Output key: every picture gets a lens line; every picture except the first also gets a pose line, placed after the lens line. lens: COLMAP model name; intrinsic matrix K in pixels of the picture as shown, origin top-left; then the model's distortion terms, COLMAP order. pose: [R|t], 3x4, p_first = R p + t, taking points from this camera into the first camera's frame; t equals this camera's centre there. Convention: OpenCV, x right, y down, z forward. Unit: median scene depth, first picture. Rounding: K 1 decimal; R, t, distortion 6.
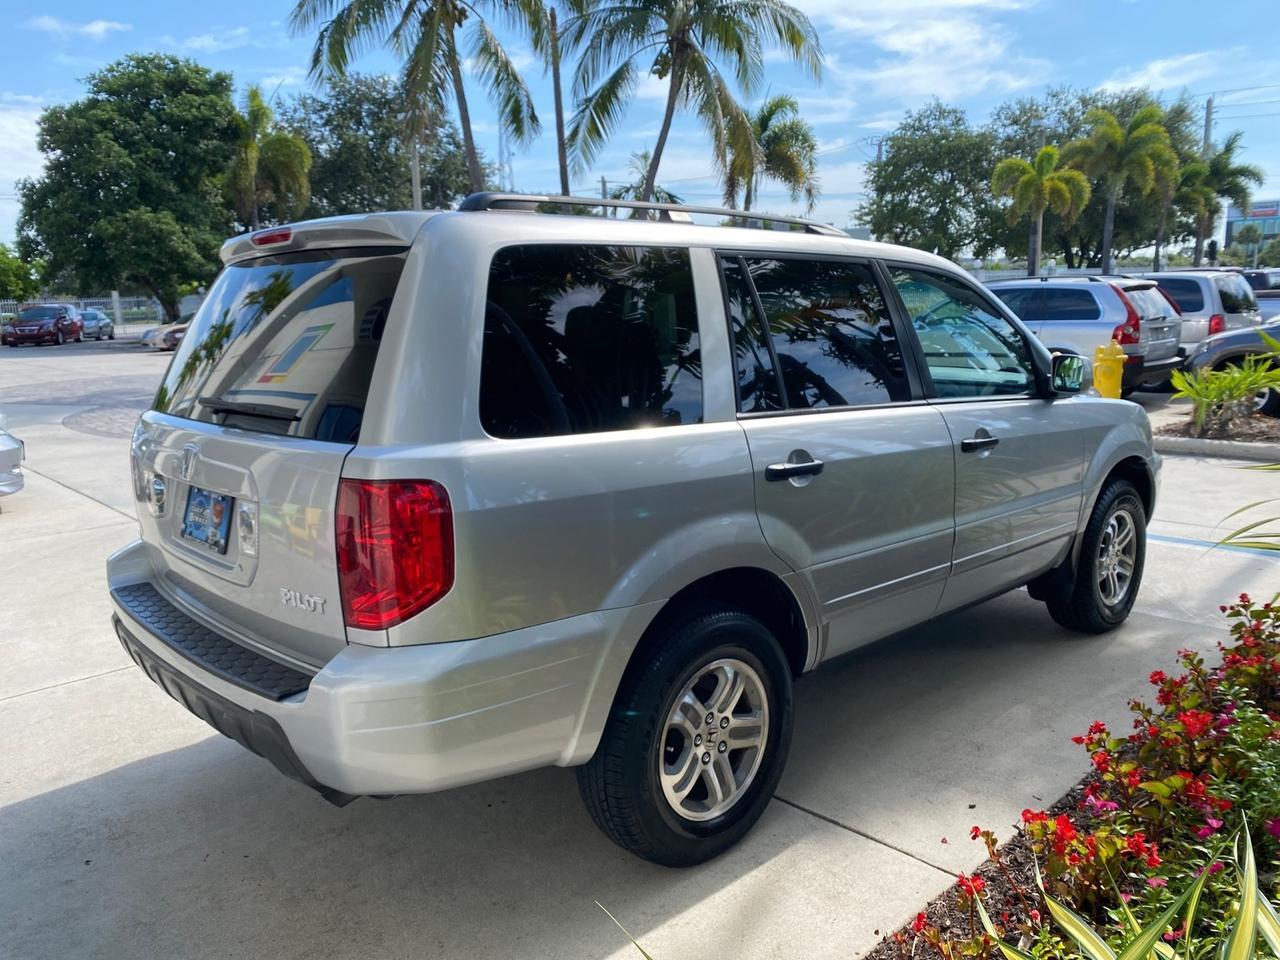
lens RADIAL K [[981.8, 0, 639.9], [0, 981.8, 485.9], [0, 0, 1]] dist [0.017546, -0.019612]
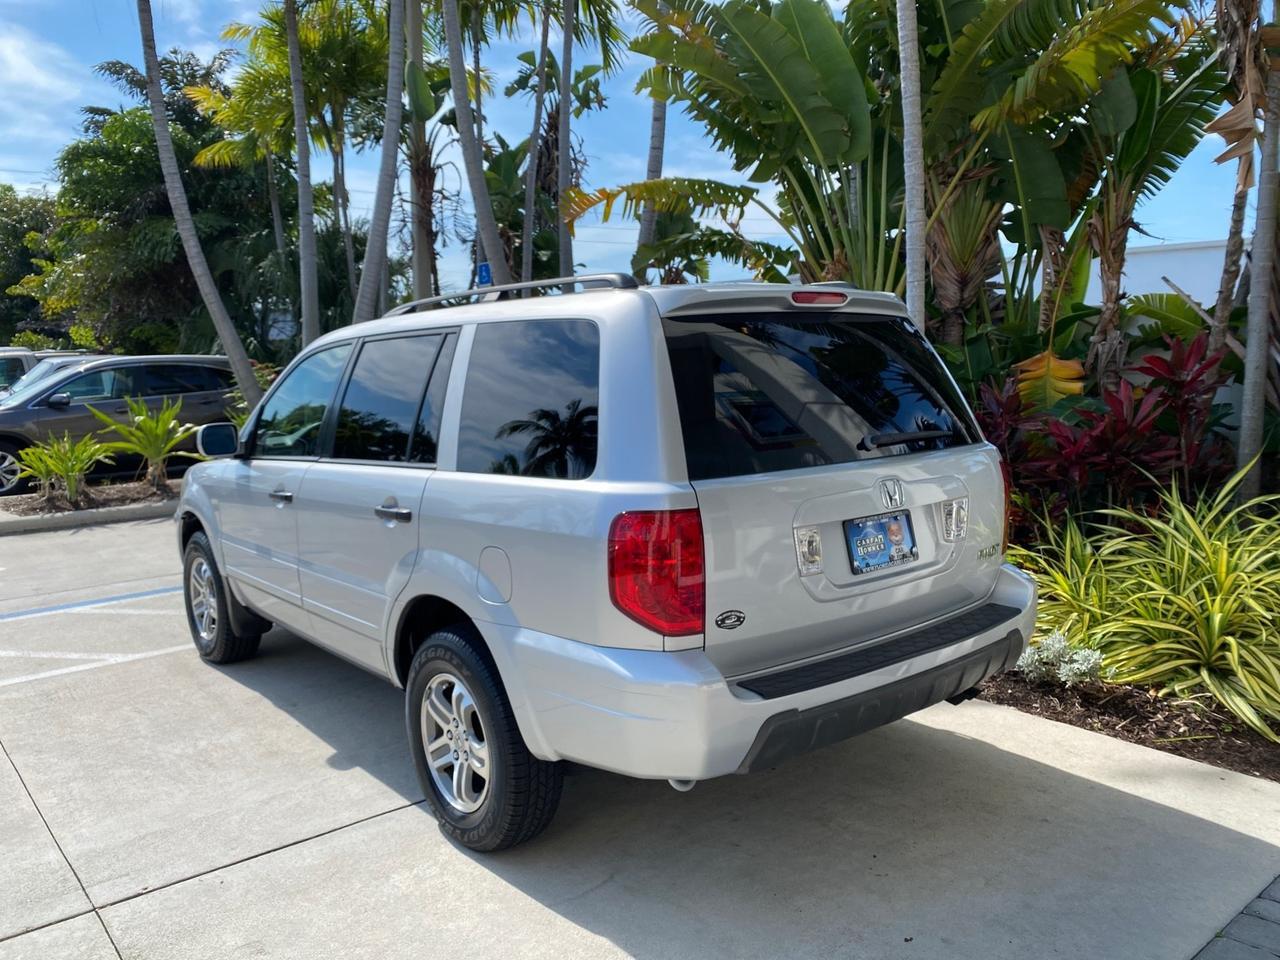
lens RADIAL K [[981.8, 0, 652.4], [0, 981.8, 479.3], [0, 0, 1]] dist [0.017546, -0.019612]
pose [[0.056266, -0.098561, 0.993539, -0.099678], [0.194303, 0.977170, 0.085934, -0.012200], [-0.979327, 0.188212, 0.074132, 0.073465]]
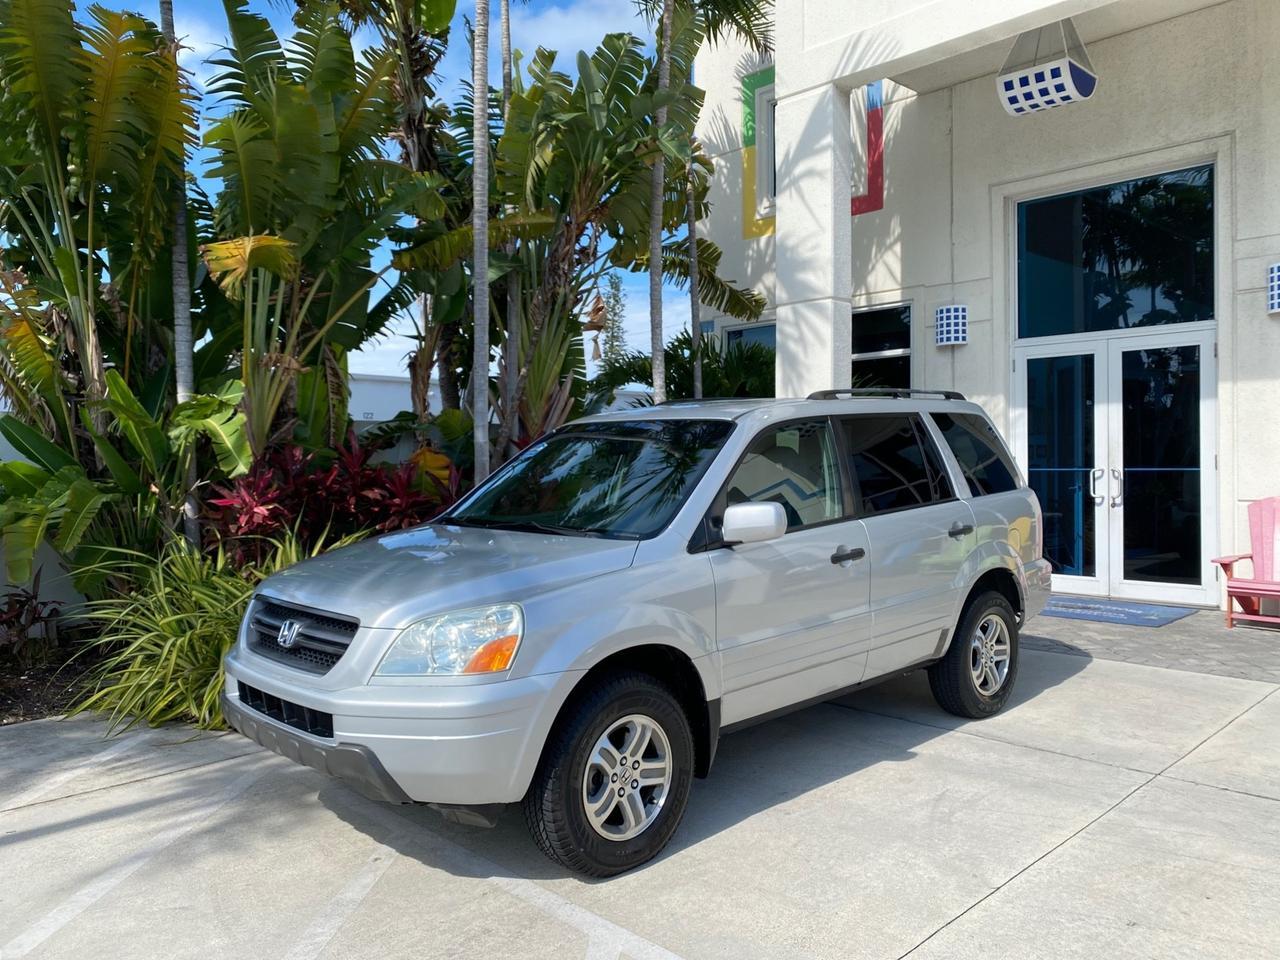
lens RADIAL K [[981.8, 0, 639.5], [0, 981.8, 465.0], [0, 0, 1]] dist [0.017546, -0.019612]
pose [[-0.999028, 0.044075, -0.000575, 0.020245], [0.043094, 0.979365, 0.197453, -0.041587], [0.009266, 0.197236, -0.980312, 0.222680]]
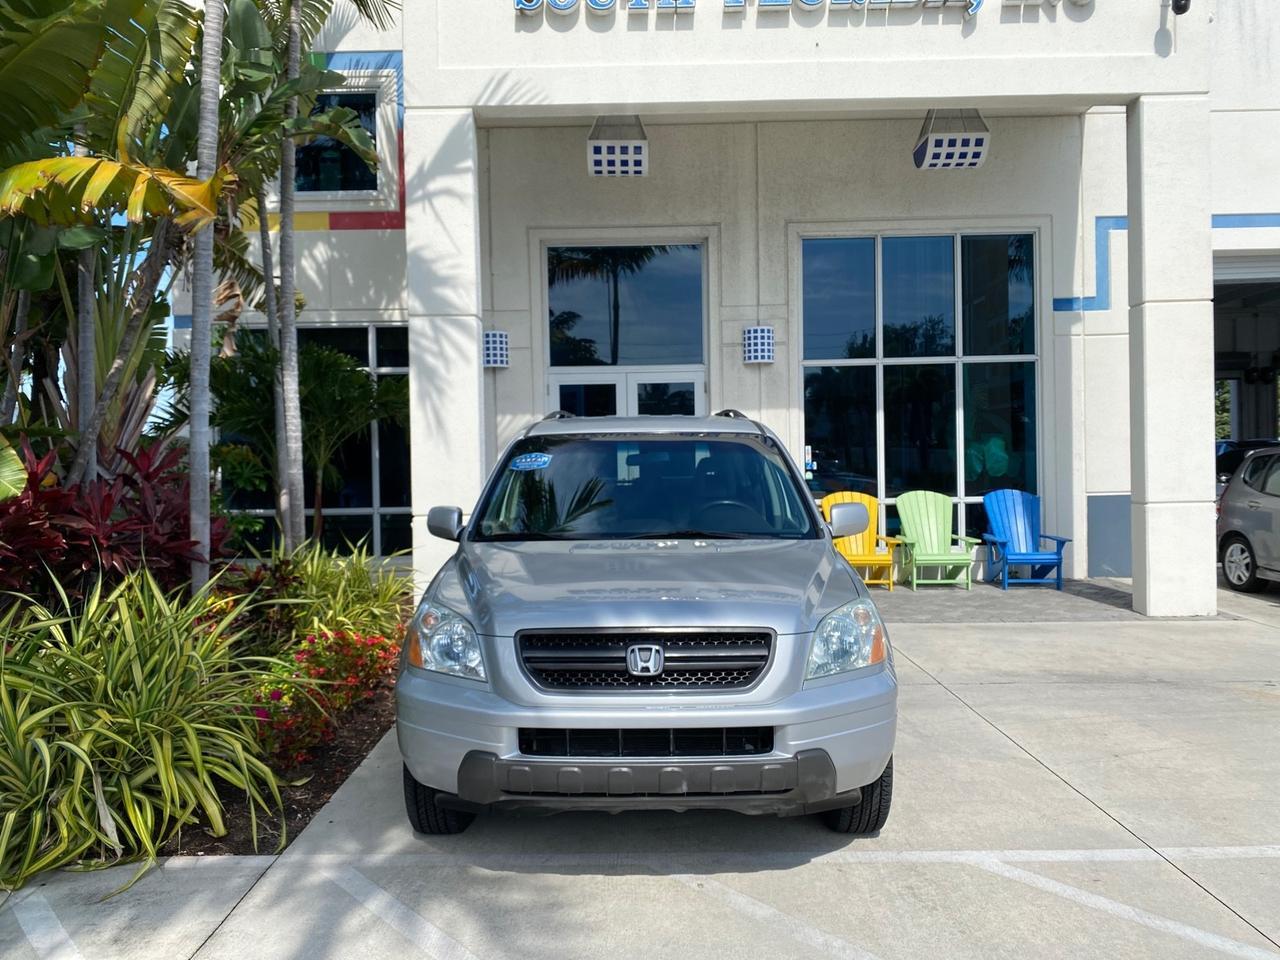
lens RADIAL K [[981.8, 0, 638.5], [0, 981.8, 470.8], [0, 0, 1]] dist [0.017546, -0.019612]
pose [[-0.692529, 0.050047, -0.719652, 0.109881], [-0.098336, 0.981729, 0.162903, -0.038540], [0.714656, 0.183583, -0.674955, 0.188724]]
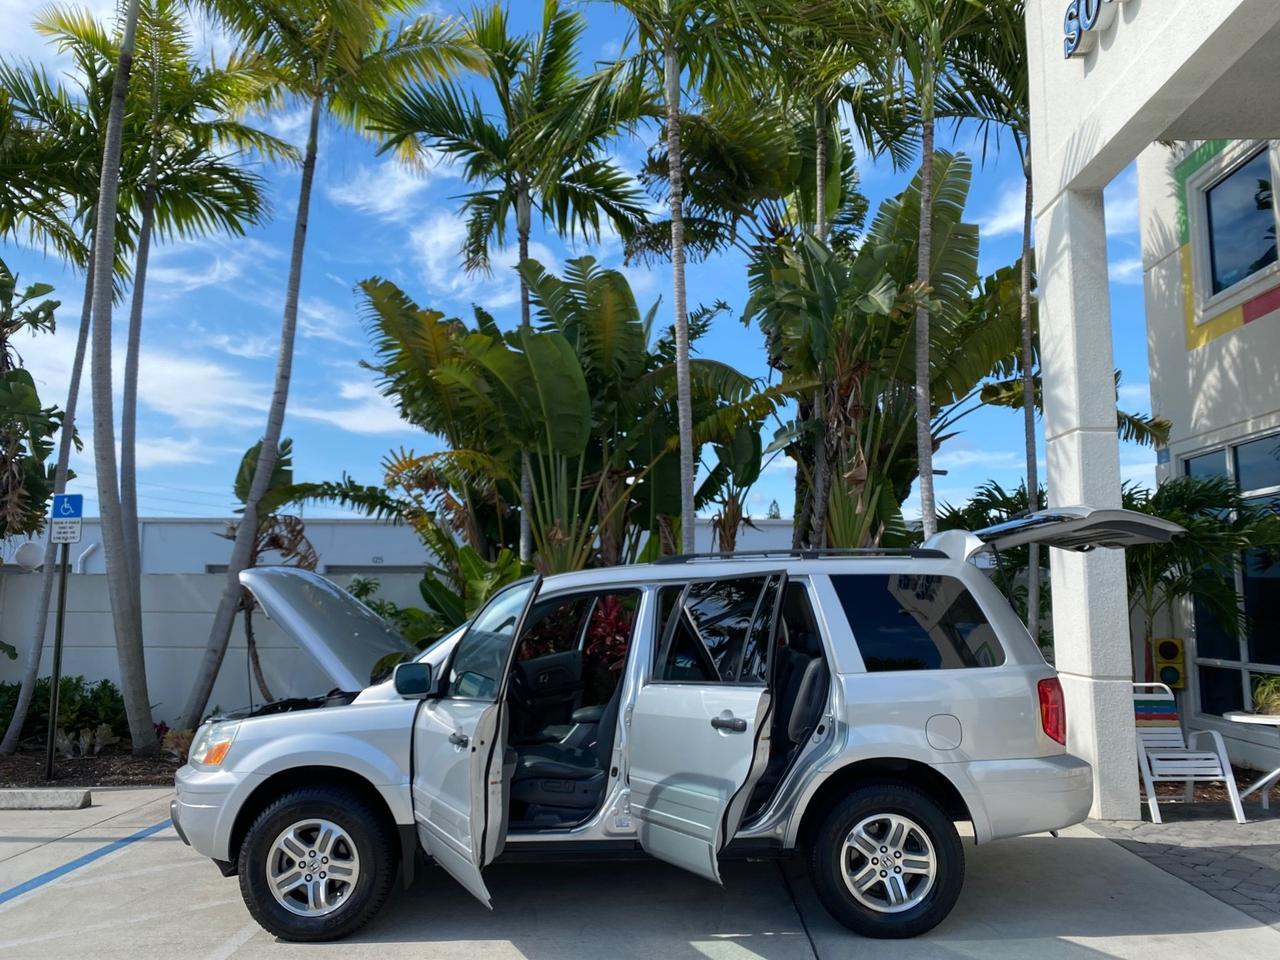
lens RADIAL K [[981.8, 0, 642.3], [0, 981.8, 472.2], [0, 0, 1]] dist [0.017546, -0.019612]
pose [[-0.707901, 0.123797, 0.695378, -0.089402], [0.153037, 0.988016, -0.020102, -0.034347], [-0.689533, 0.092188, -0.718363, 0.194066]]
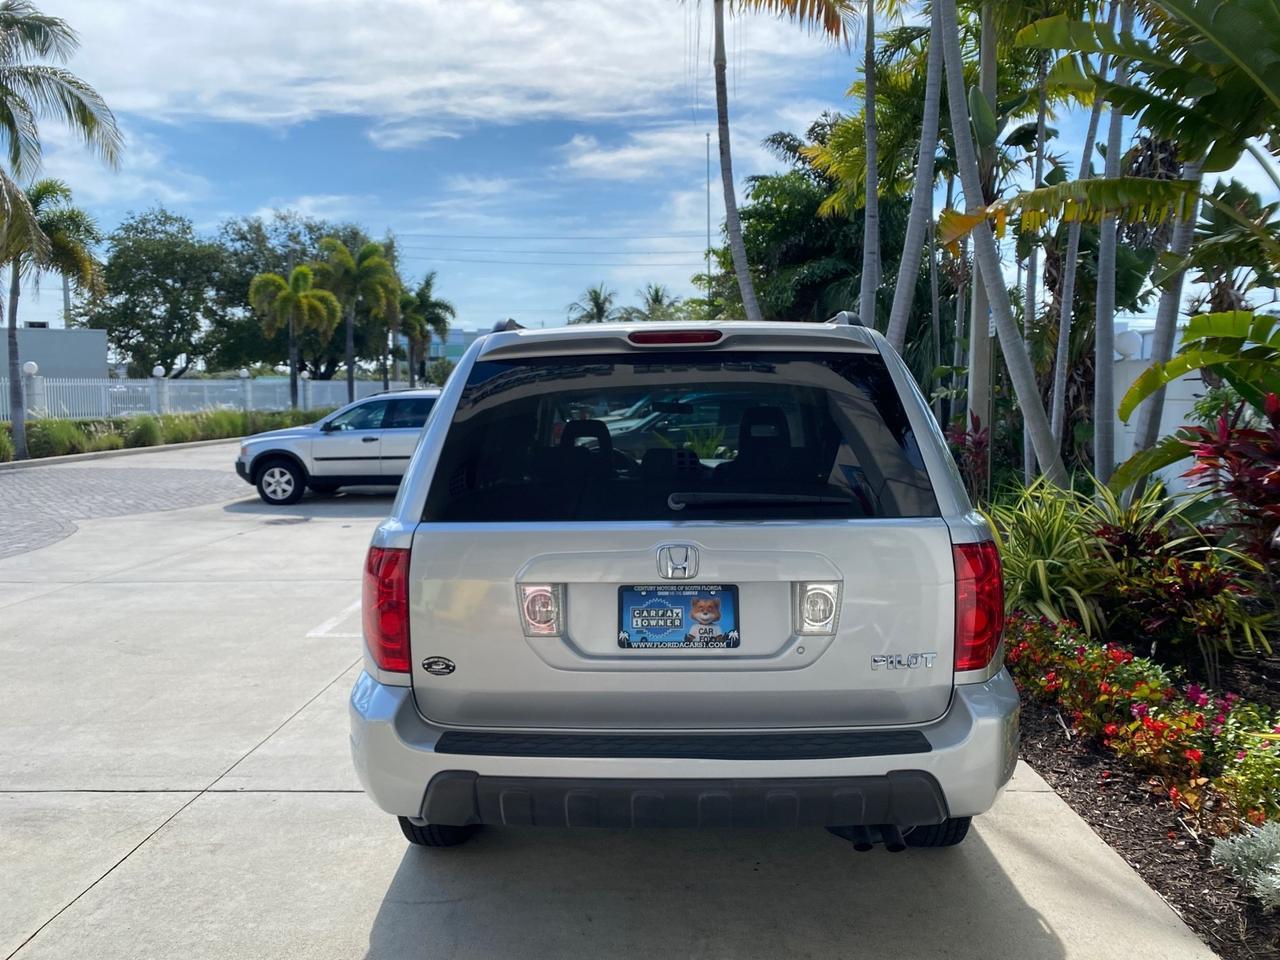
lens RADIAL K [[981.8, 0, 642.0], [0, 981.8, 489.8], [0, 0, 1]] dist [0.017546, -0.019612]
pose [[0.710146, -0.049226, 0.702332, -0.071866], [0.122640, 0.990951, -0.054549, -0.003081], [-0.693291, 0.124871, 0.709757, 0.020413]]
